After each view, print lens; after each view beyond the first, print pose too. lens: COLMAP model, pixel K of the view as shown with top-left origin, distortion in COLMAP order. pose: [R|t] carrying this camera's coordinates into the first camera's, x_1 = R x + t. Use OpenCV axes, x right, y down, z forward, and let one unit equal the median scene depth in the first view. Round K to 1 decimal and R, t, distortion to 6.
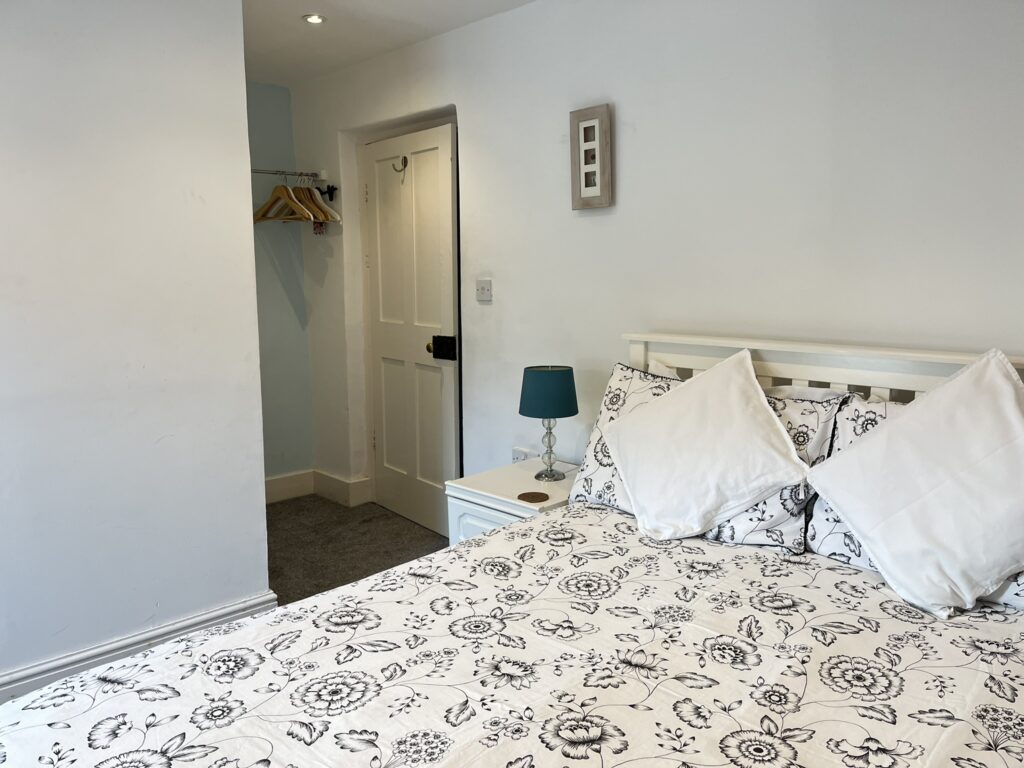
lens RADIAL K [[777.4, 0, 509.2], [0, 777.4, 384.1], [0, 0, 1]] dist [0.058338, -0.061645]
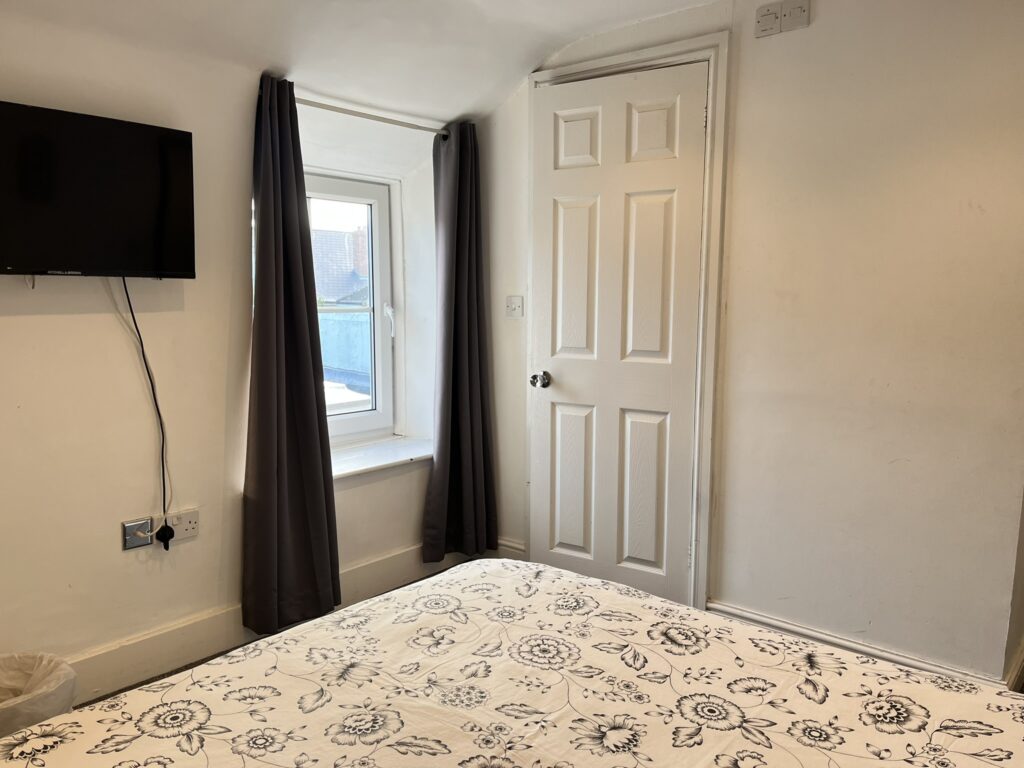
lens RADIAL K [[766.2, 0, 528.3], [0, 766.2, 415.9], [0, 0, 1]] dist [0.003484, 0.046950]
pose [[0.103083, 0.162996, -0.981227, 0.678279], [-0.147628, 0.978064, 0.146961, -0.089101], [0.983656, 0.129707, 0.124885, 0.647185]]
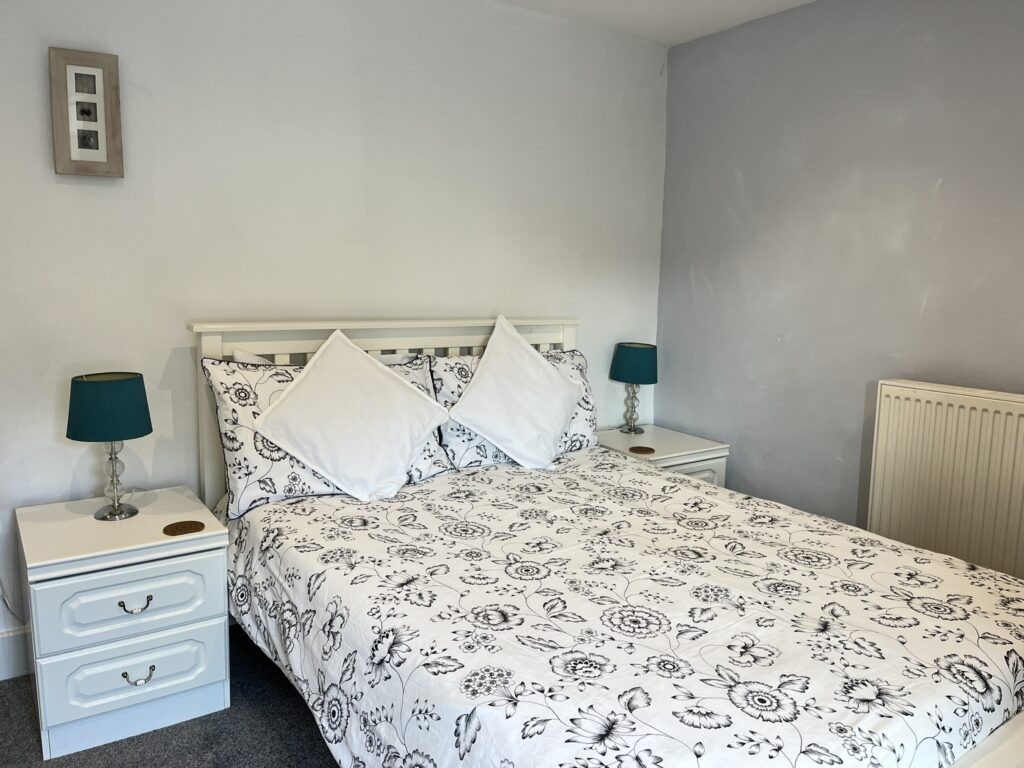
lens RADIAL K [[775.1, 0, 526.6], [0, 775.1, 380.9], [0, 0, 1]] dist [0.063253, -0.084926]
pose [[0.157508, -0.134497, 0.978316, -1.110706], [0.115095, 0.986430, 0.117083, -0.102340], [-0.980788, 0.094158, 0.170850, 0.757485]]
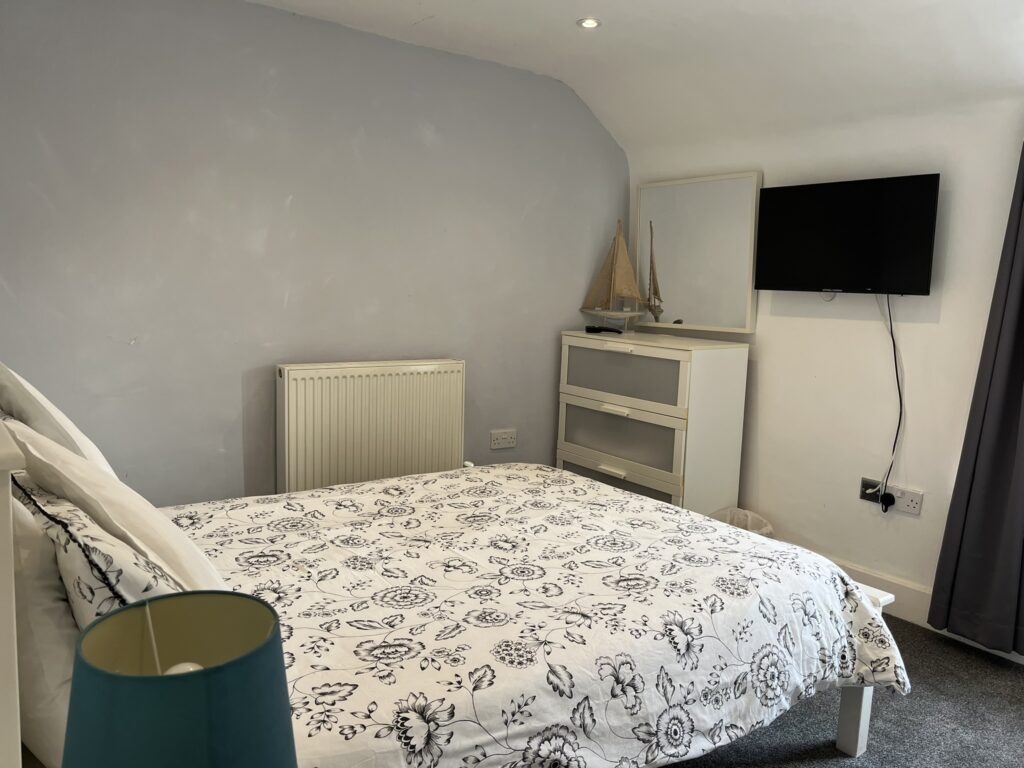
lens RADIAL K [[777.4, 0, 509.2], [0, 777.4, 384.1], [0, 0, 1]] dist [0.058338, -0.061645]
pose [[-0.991957, -0.051997, 0.115399, -0.142952], [-0.020077, 0.964817, 0.262154, -0.291171], [-0.124970, 0.257728, -0.958102, 2.055619]]
